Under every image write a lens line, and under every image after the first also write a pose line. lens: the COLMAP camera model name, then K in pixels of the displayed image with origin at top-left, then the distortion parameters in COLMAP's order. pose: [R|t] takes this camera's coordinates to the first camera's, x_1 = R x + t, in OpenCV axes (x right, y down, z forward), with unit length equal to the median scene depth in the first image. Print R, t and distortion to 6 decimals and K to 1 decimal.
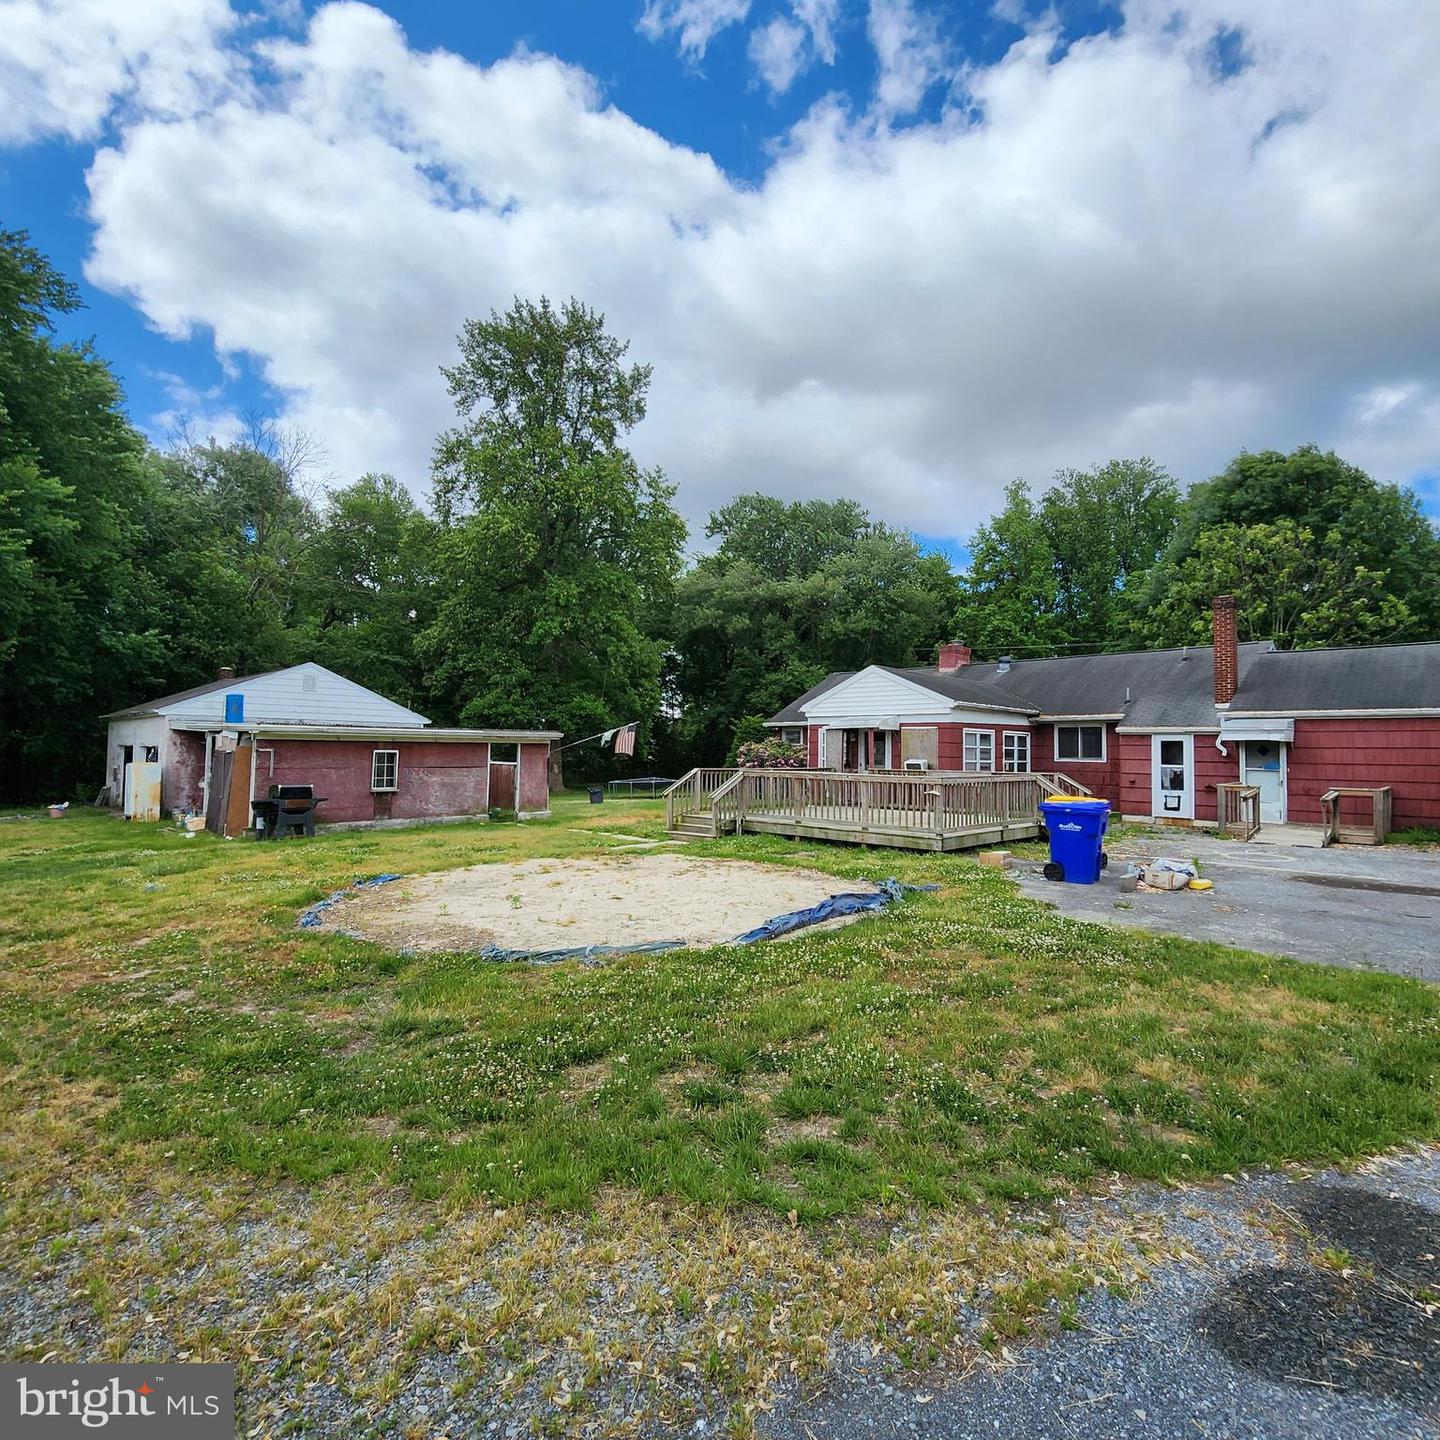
lens RADIAL K [[792.0, 0, 725.3], [0, 792.0, 718.9], [0, 0, 1]] dist [0.001225, 0.000164]
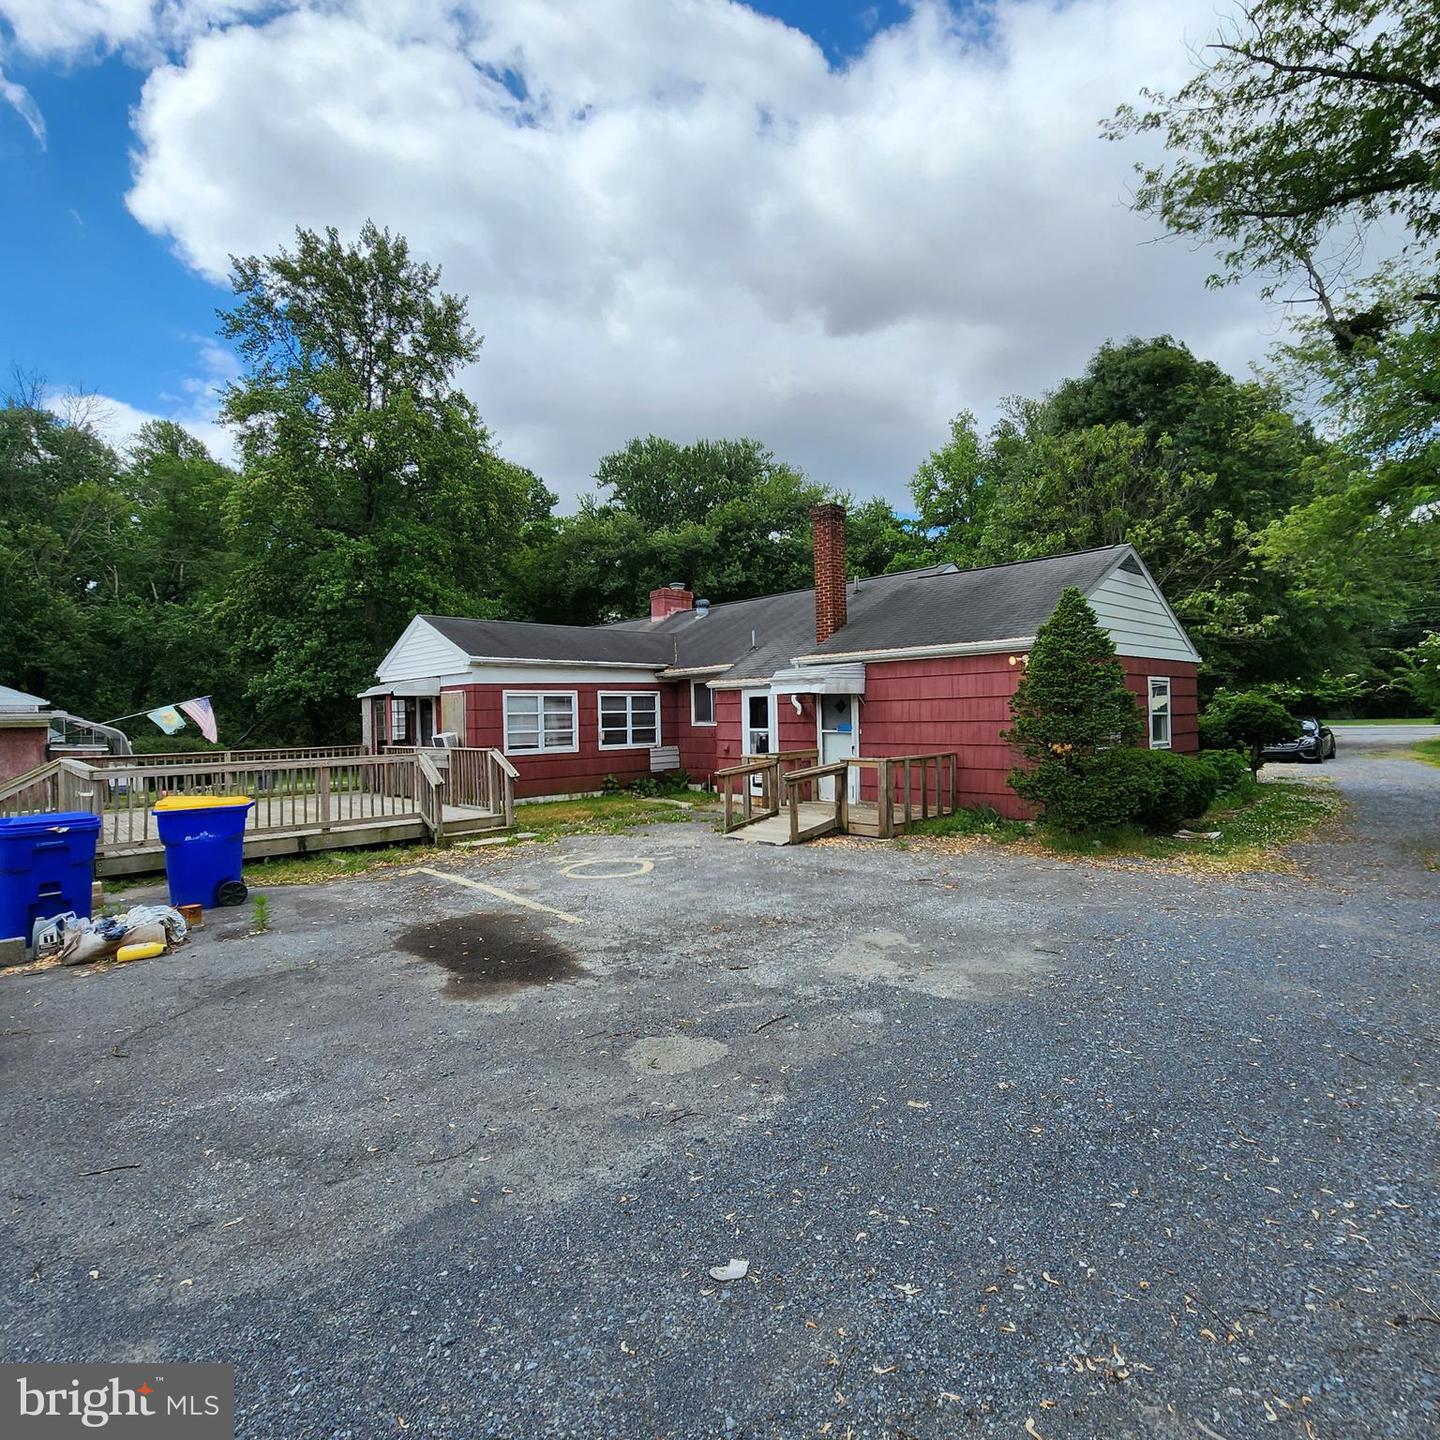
lens RADIAL K [[790.5, 0, 735.2], [0, 790.5, 713.0], [0, 0, 1]] dist [0.002280, -0.001424]
pose [[0.998509, -0.035623, -0.041360, 0.769398], [0.037210, 0.998575, 0.038263, 0.017371], [0.039938, -0.039745, 0.998411, 0.313681]]
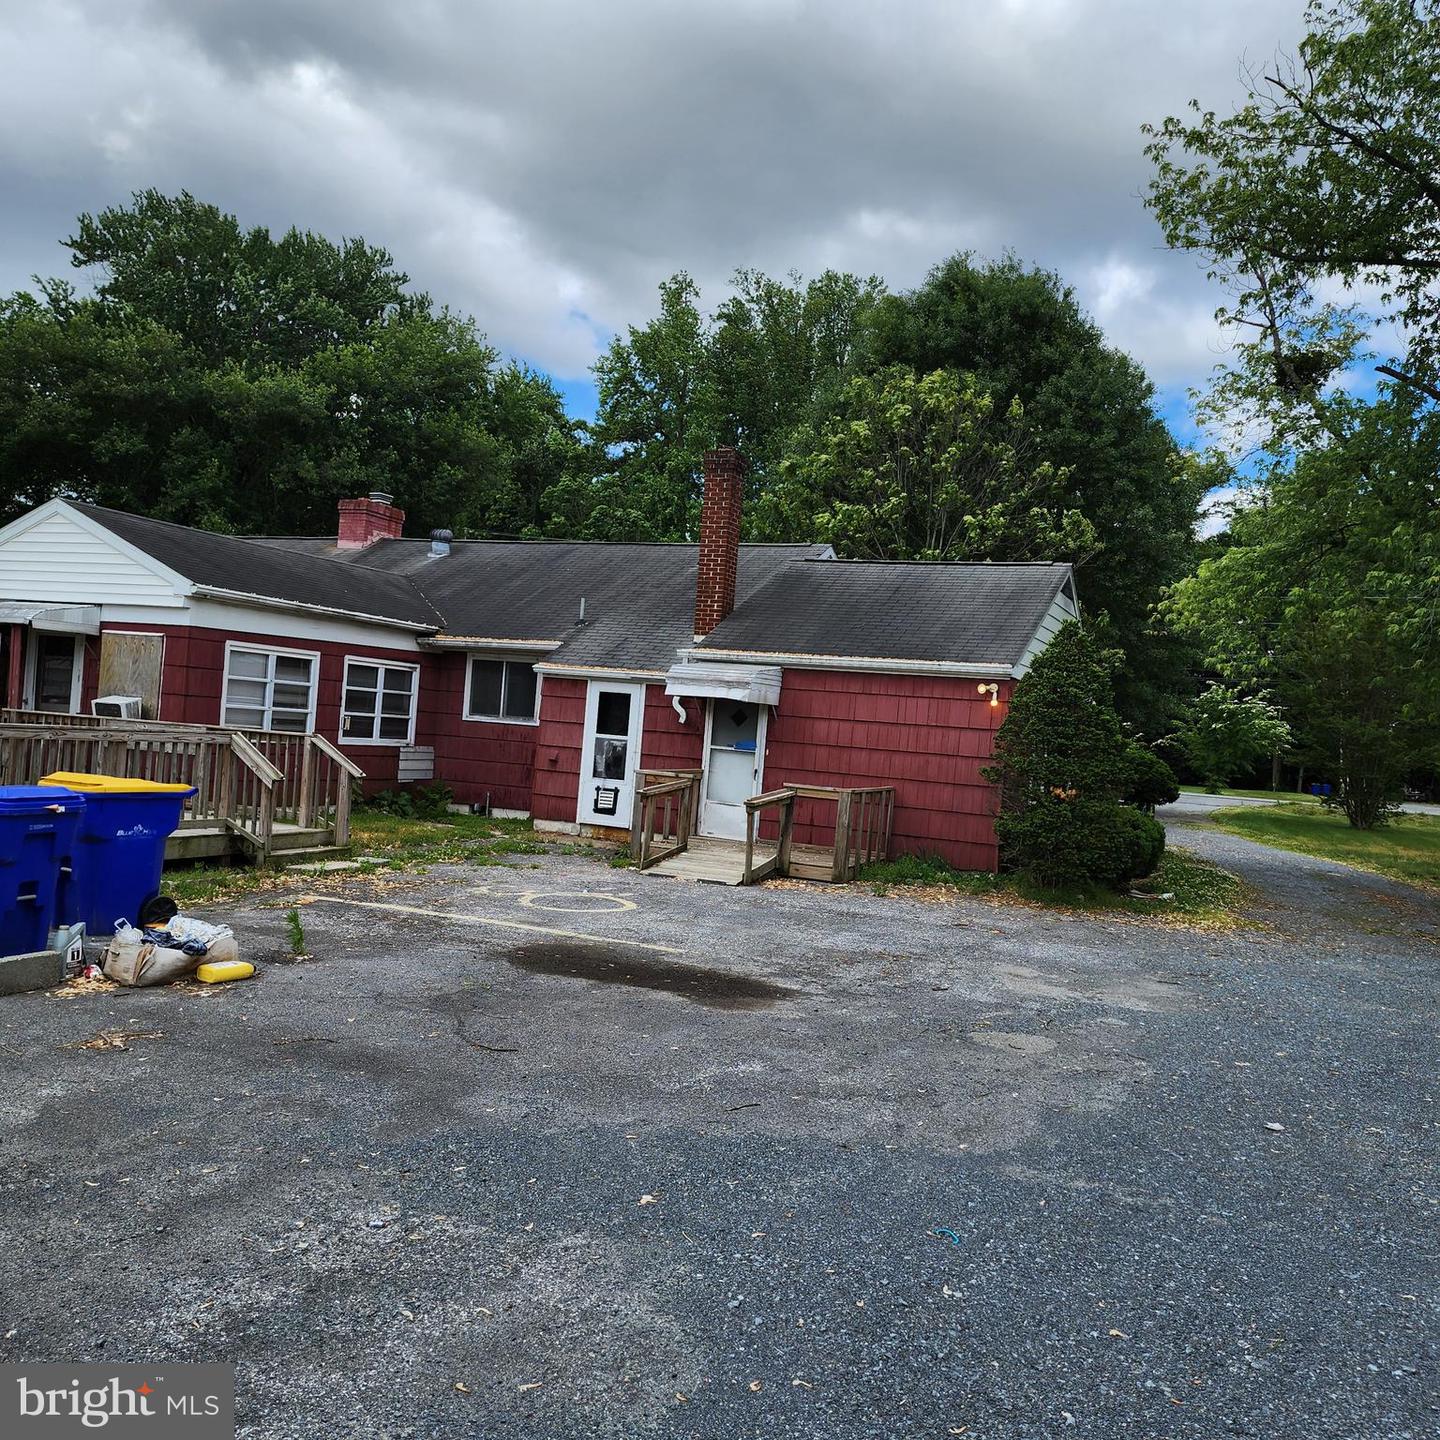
lens RADIAL K [[1270.8, 0, 712.1], [0, 1270.8, 749.3], [0, 0, 1]] dist [0.120739, -0.142635]
pose [[0.938203, 0.051778, 0.342191, 0.426746], [-0.077123, 0.995162, 0.060870, 0.008752], [-0.337384, -0.083499, 0.937657, 0.150692]]
